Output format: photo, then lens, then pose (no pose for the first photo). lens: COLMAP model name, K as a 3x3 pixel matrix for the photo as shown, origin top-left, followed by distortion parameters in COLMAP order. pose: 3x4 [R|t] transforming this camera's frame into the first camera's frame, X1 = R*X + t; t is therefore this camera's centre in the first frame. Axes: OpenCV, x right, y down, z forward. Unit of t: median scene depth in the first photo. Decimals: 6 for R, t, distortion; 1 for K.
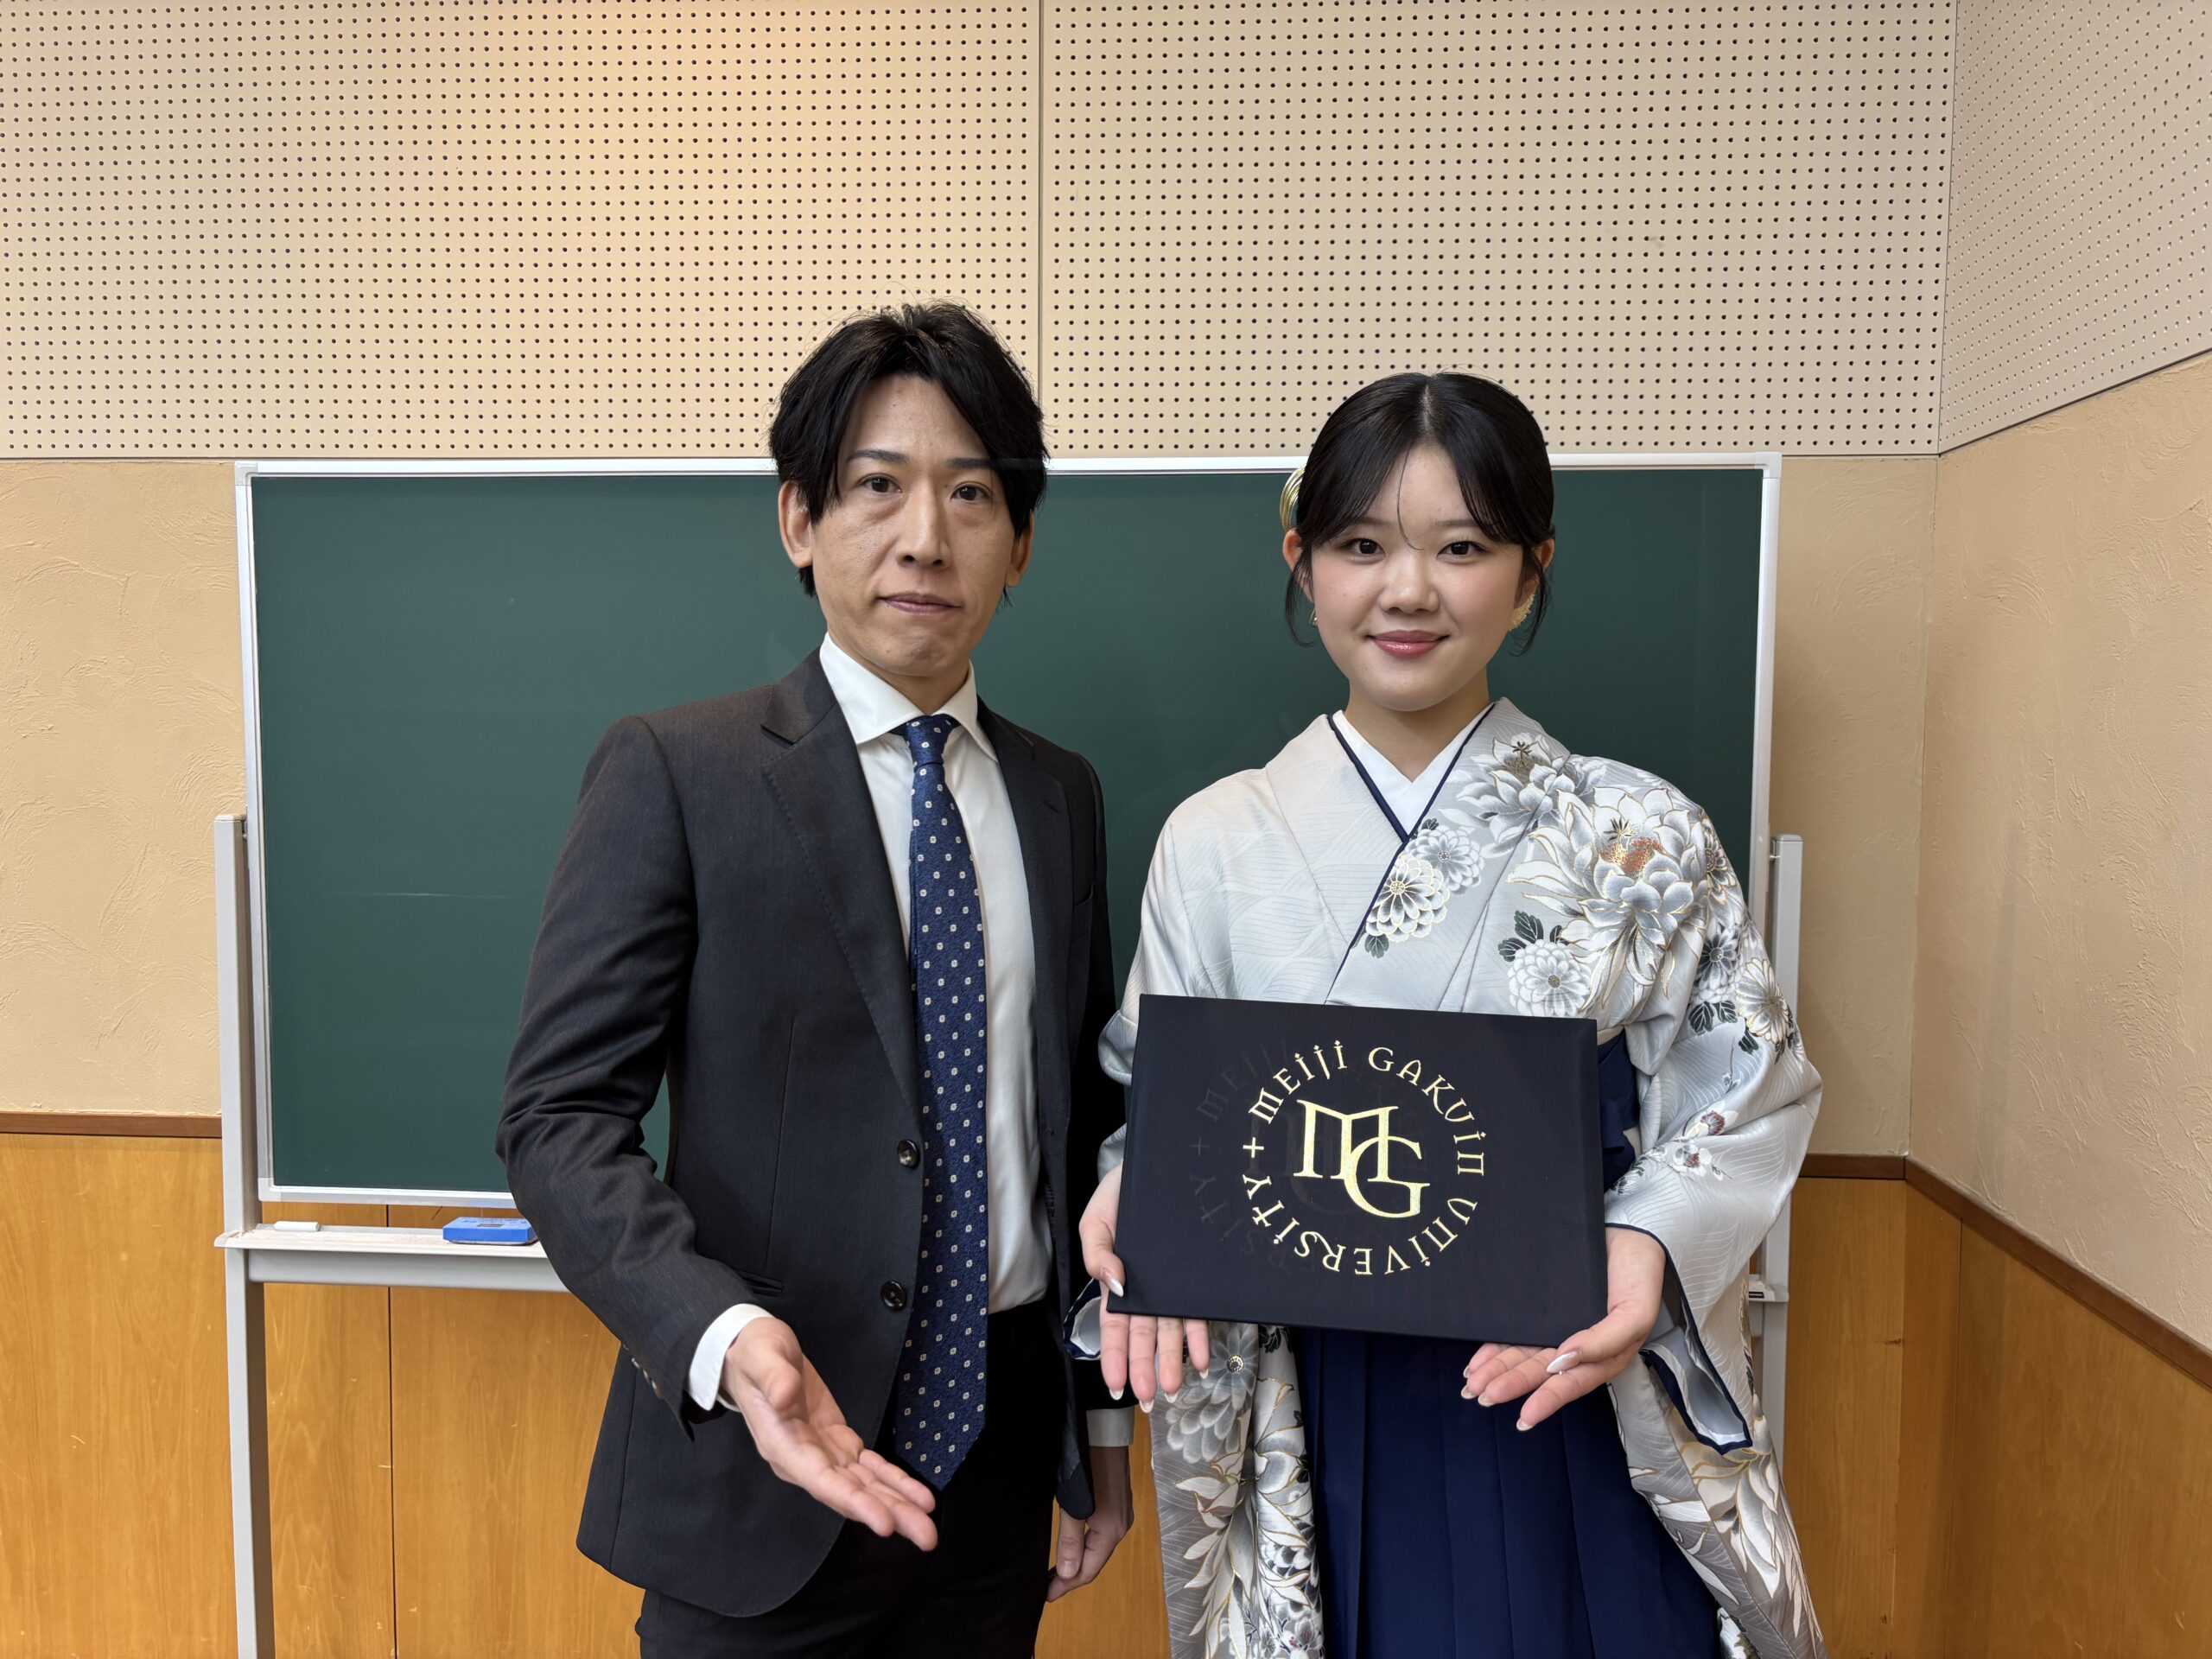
lens RADIAL K [[1663.5, 0, 1110.0], [0, 1663.5, 830.1], [0, 0, 1]] dist [0.008428, 0.005077]
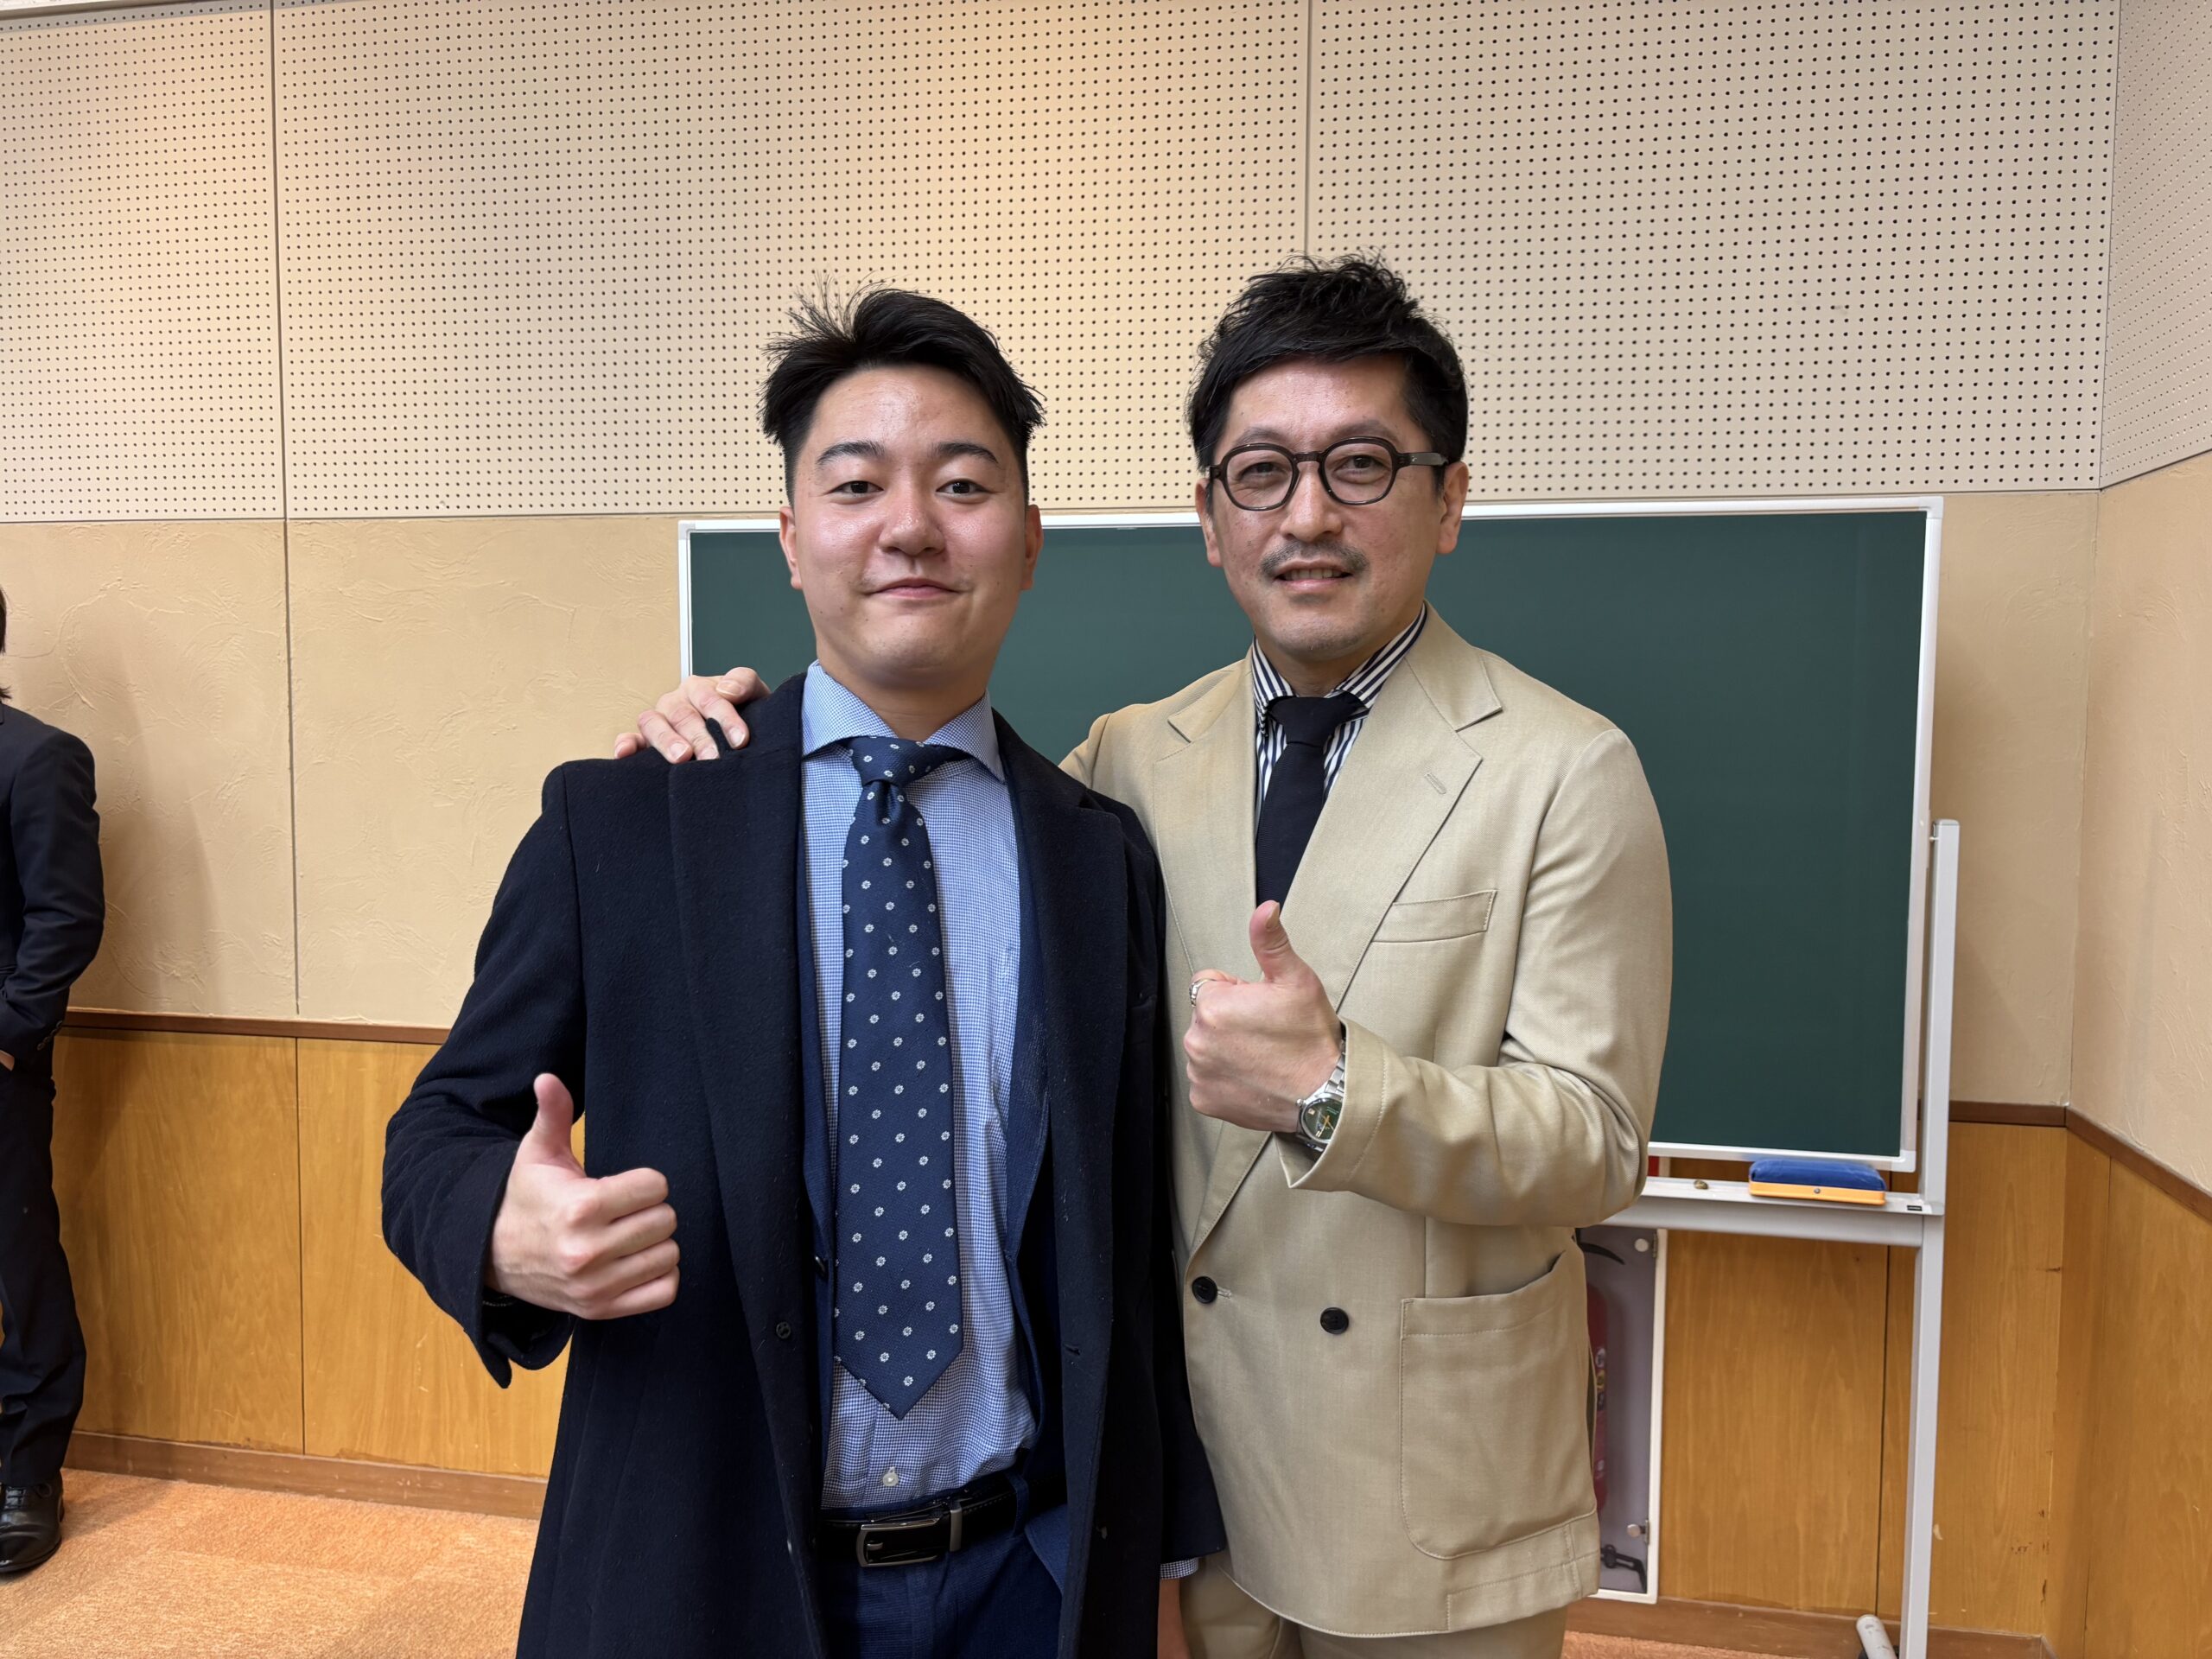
lens RADIAL K [[1663.5, 0, 1098.0], [0, 1663.5, 826.3], [0, 0, 1]] dist [0.008428, 0.005077]
pose [[0.991788, 0.008860, -0.127584, -0.034452], [-0.008944, 0.999960, -0.000092, 0.011297], [0.127578, 0.001232, 0.991828, -0.218700]]
